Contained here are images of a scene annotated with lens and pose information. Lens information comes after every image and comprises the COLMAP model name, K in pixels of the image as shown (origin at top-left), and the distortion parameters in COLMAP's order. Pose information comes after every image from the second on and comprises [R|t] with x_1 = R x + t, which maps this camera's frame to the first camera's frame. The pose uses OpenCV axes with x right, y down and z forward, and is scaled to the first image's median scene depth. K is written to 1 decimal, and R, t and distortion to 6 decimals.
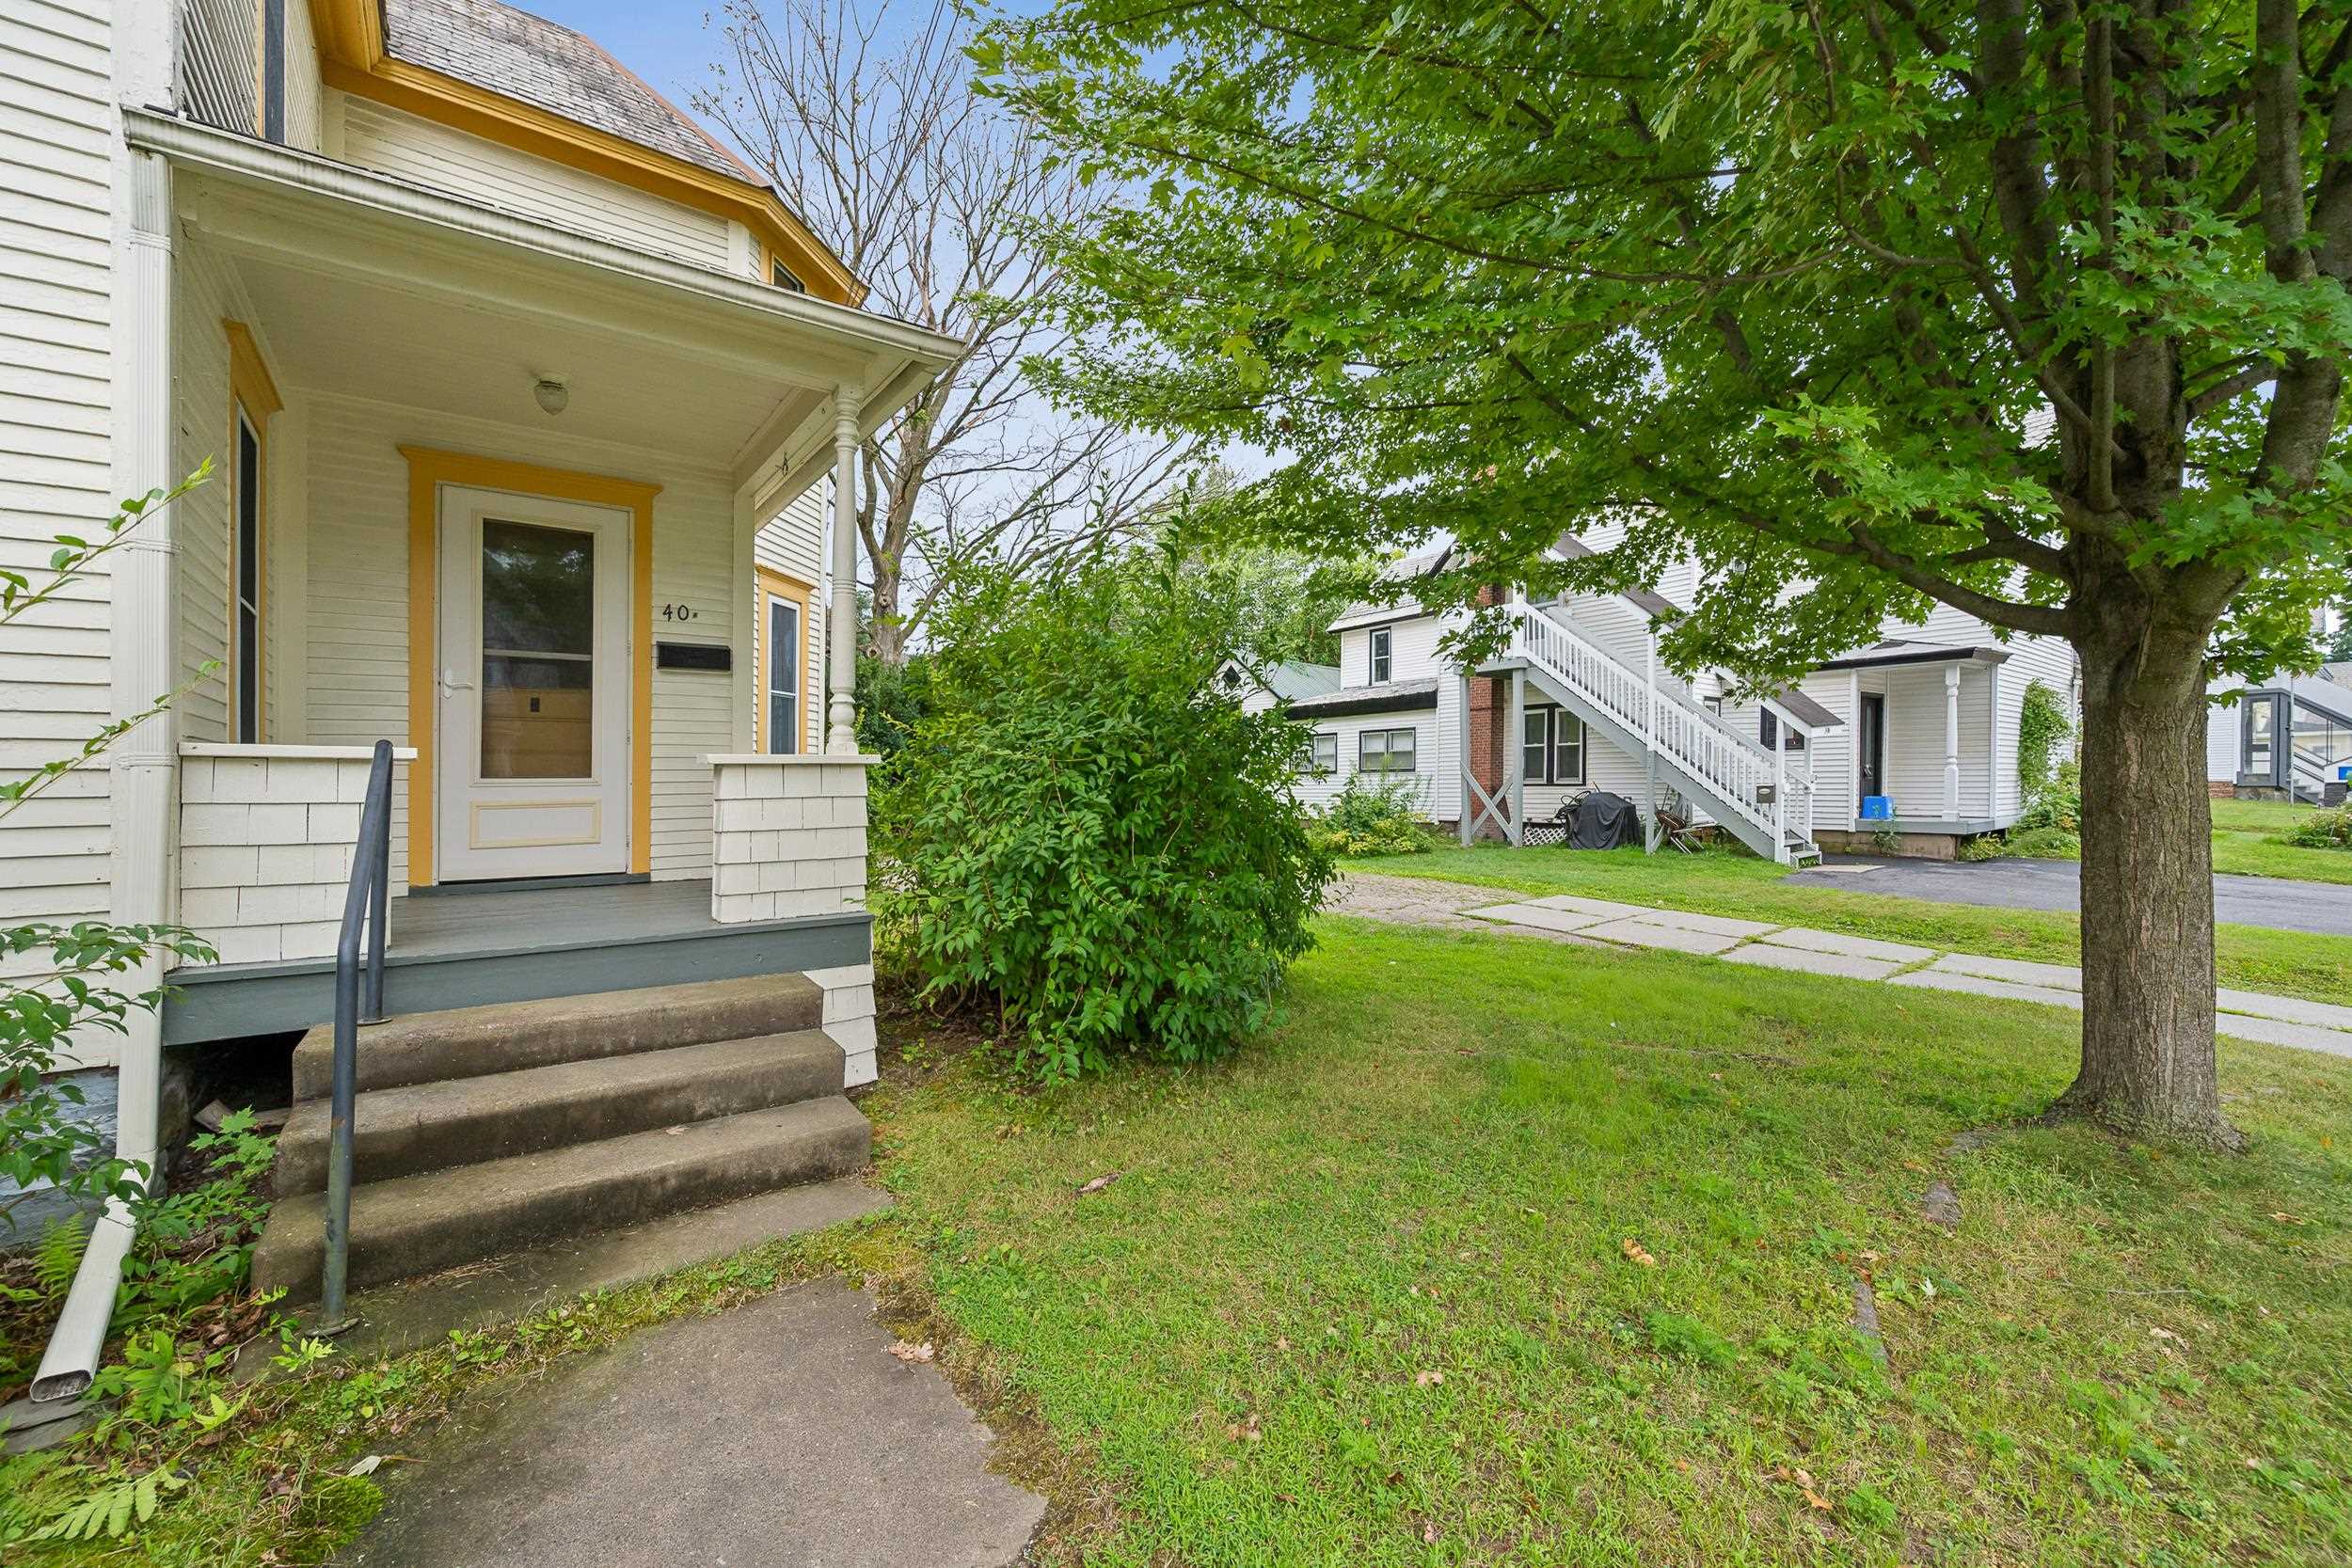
lens RADIAL K [[964.2, 0, 1176.0], [0, 964.2, 784.0], [0, 0, 1]] dist [-0.000084, -0.000002]
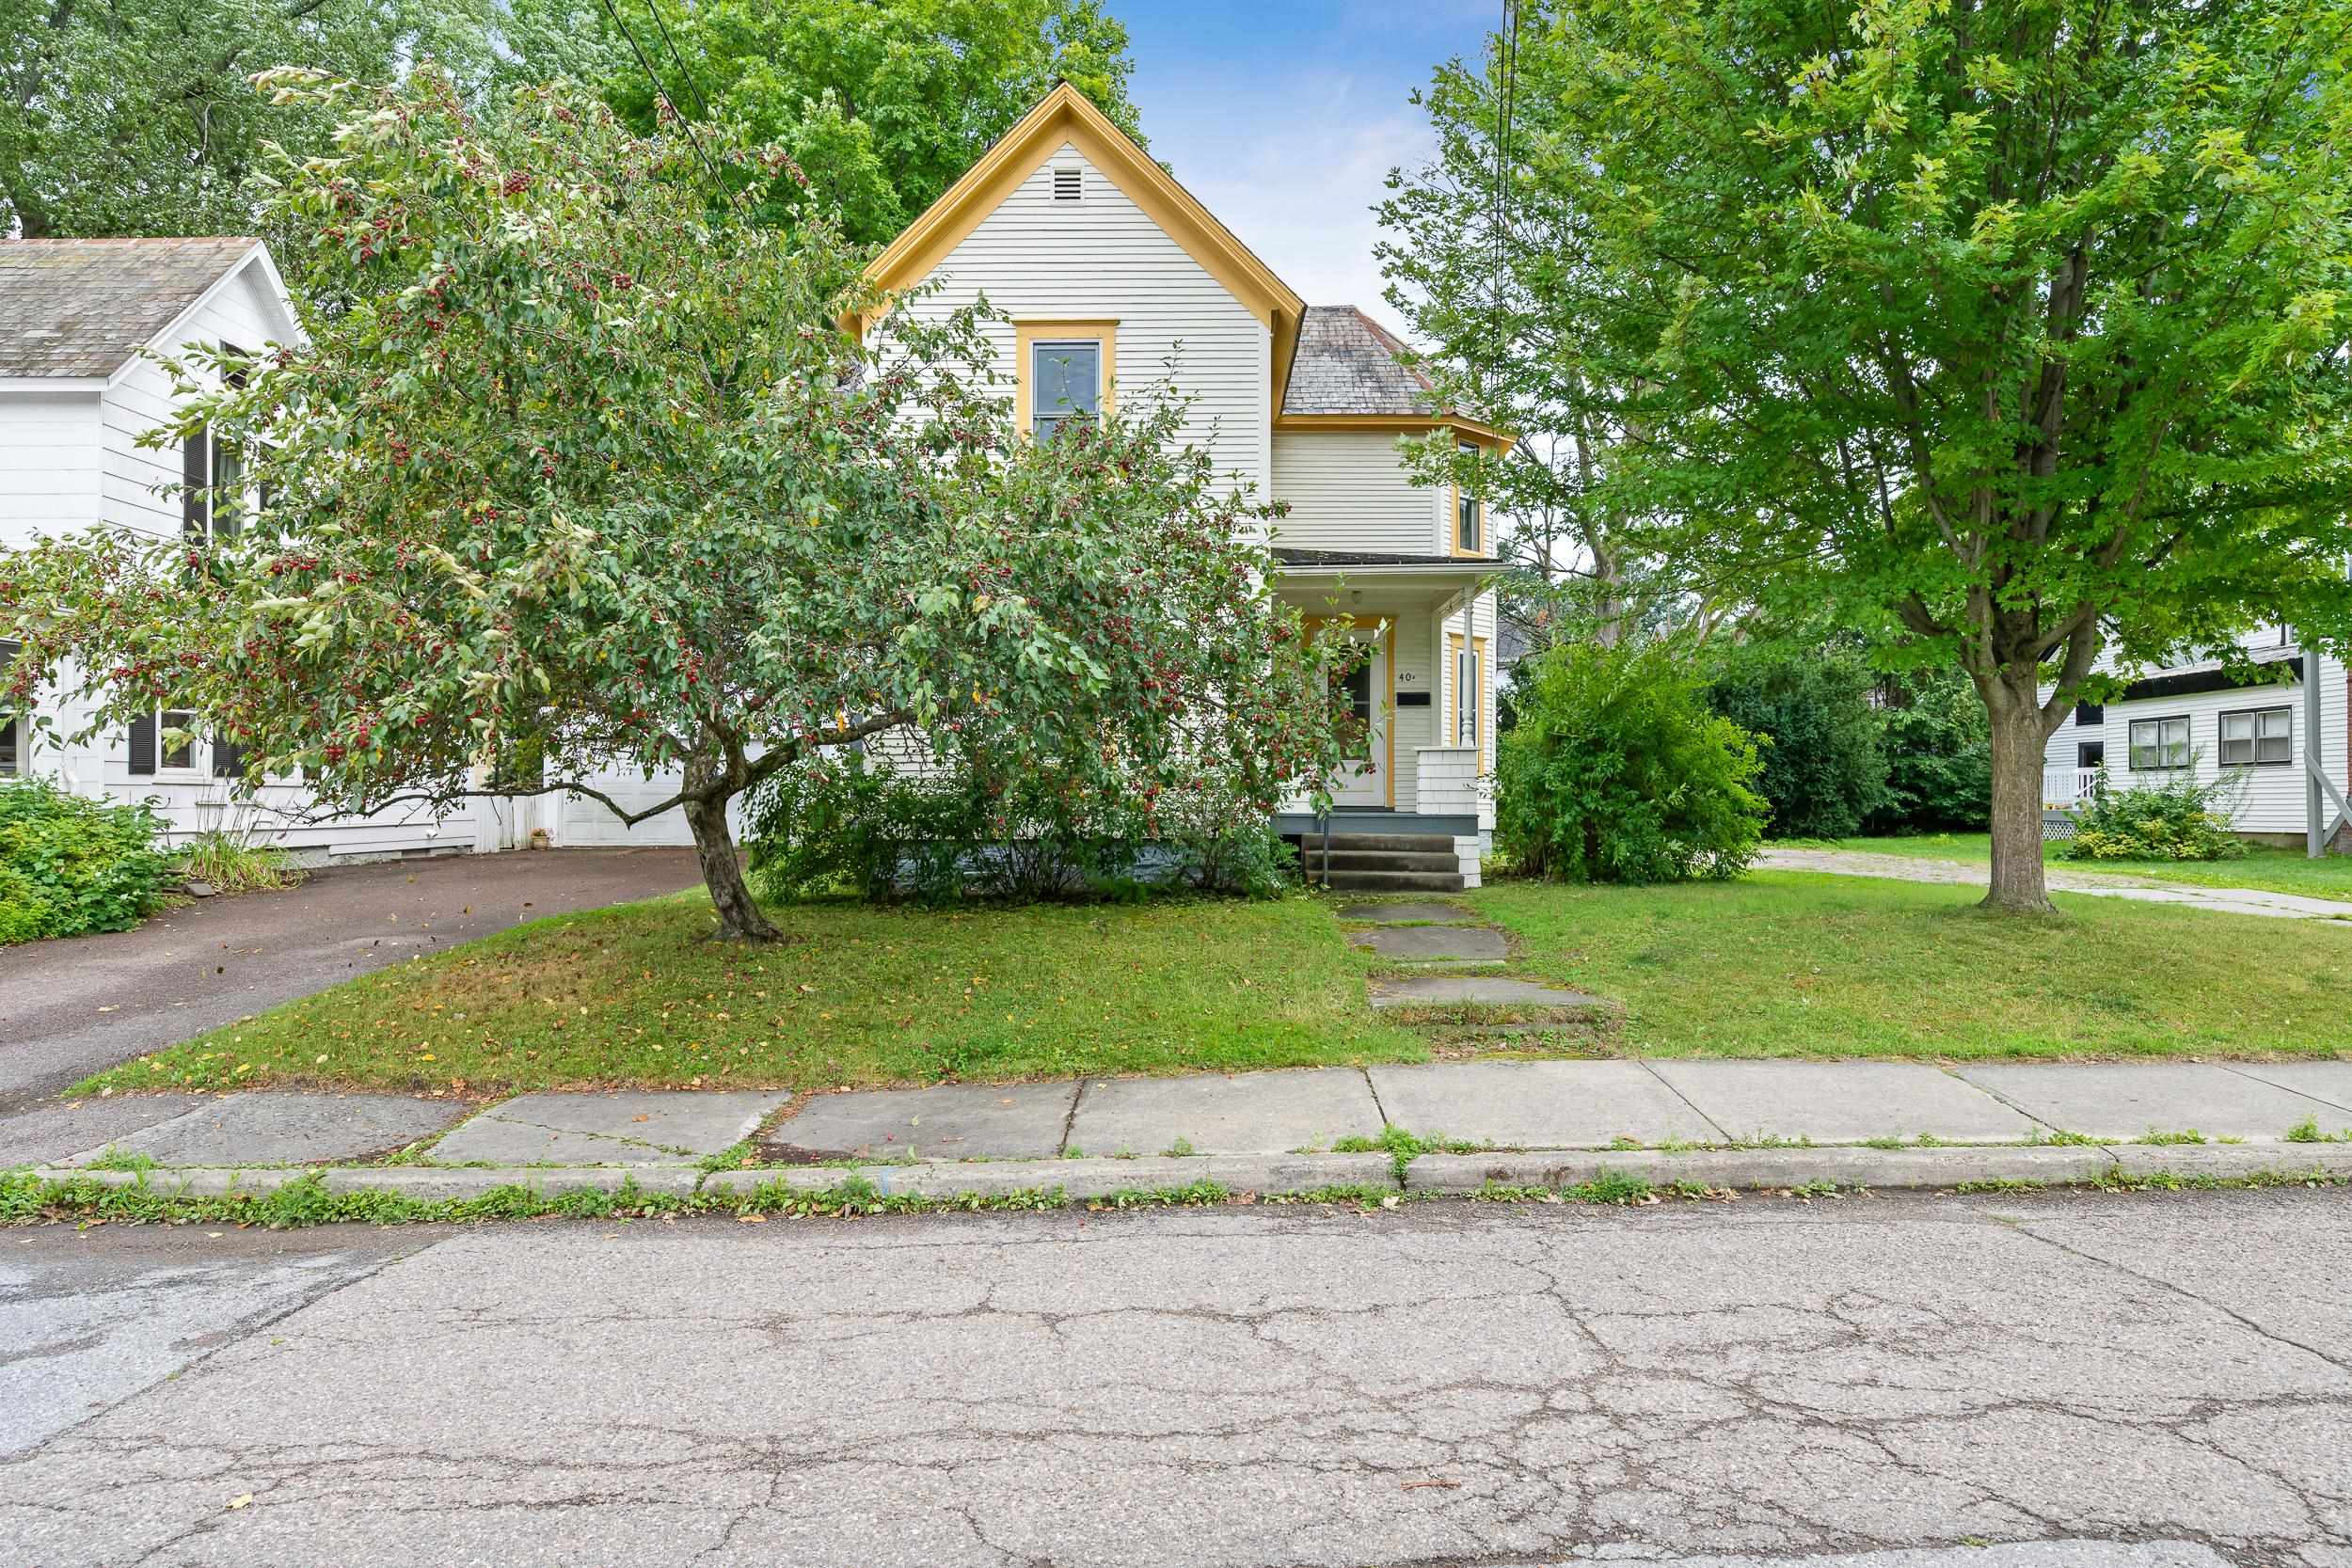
lens RADIAL K [[1399.5, 0, 1174.2], [0, 1399.5, 797.6], [0, 0, 1]] dist [-0.006746, -0.000184]
pose [[0.797757, 0.006660, -0.602942, 1.310827], [-0.006687, 0.999975, 0.002199, 0.105357], [0.602942, 0.002278, 0.797782, -2.473769]]
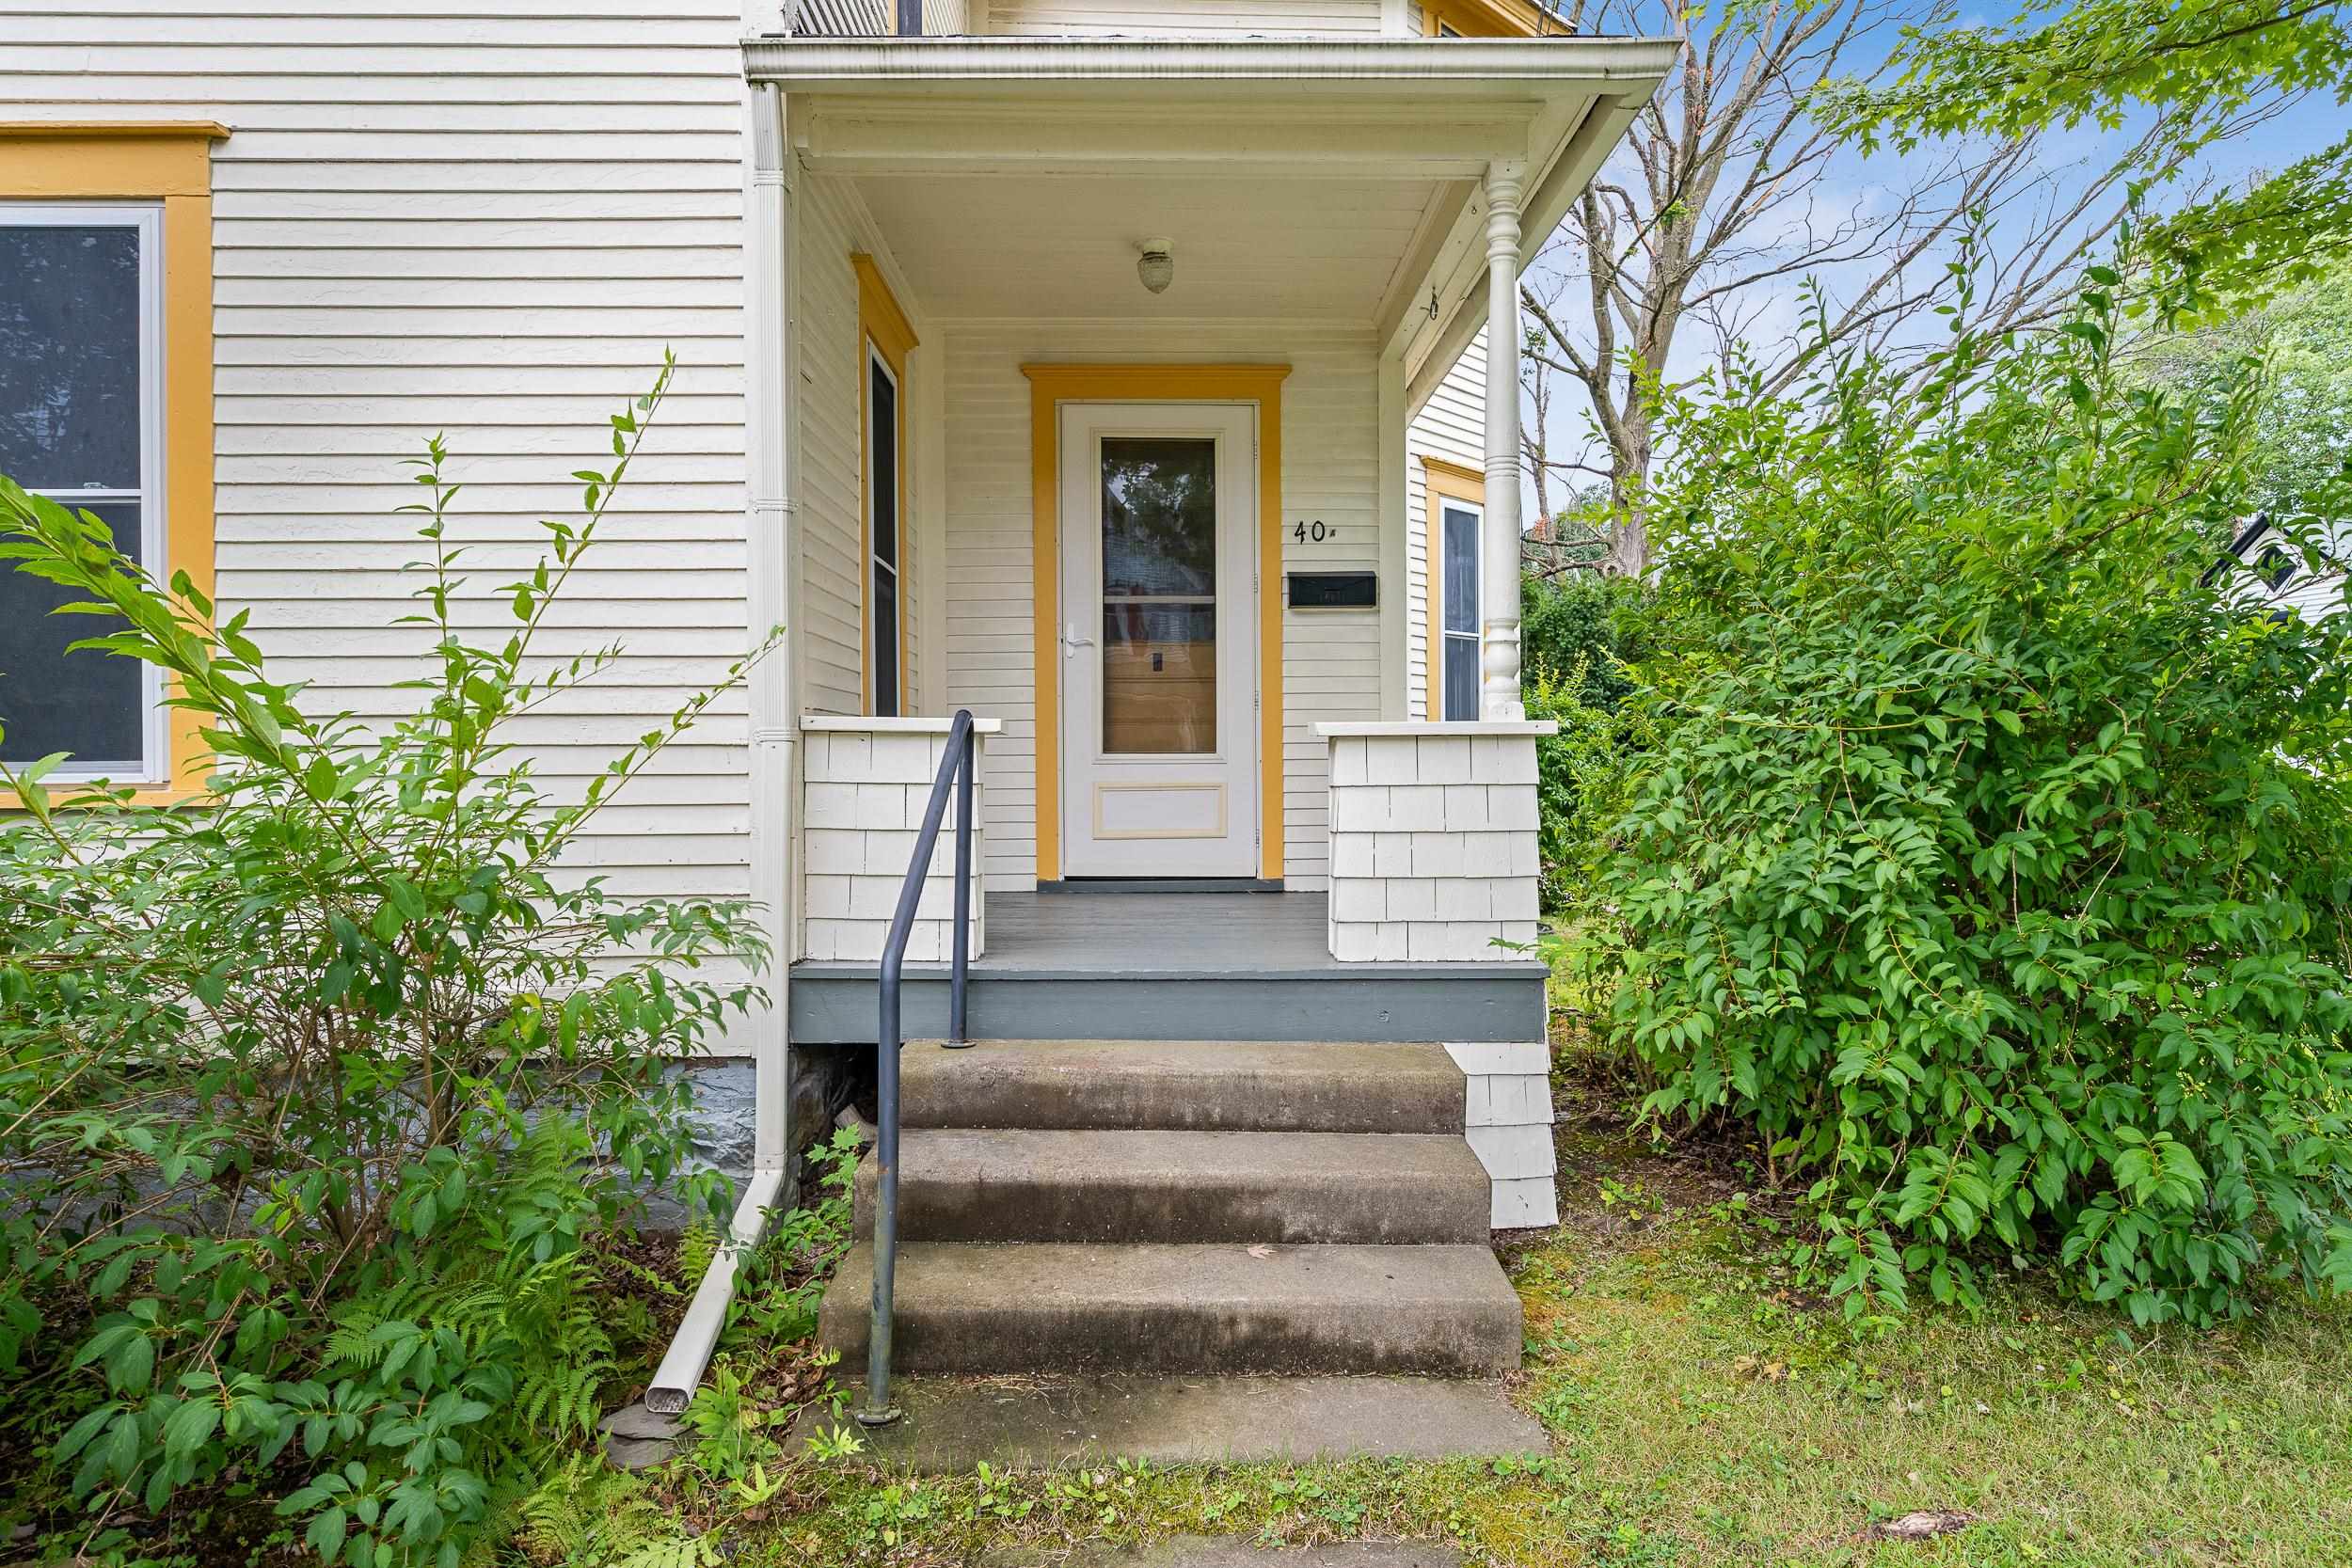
lens RADIAL K [[1385.2, 0, 1178.2], [0, 1385.2, 734.0], [0, 0, 1]] dist [-0.000697, 0.000855]
pose [[0.816220, -0.005004, -0.577719, 0.023127], [-0.005818, 0.999841, -0.016881, -0.004724], [0.577712, 0.017139, 0.816061, 0.108668]]
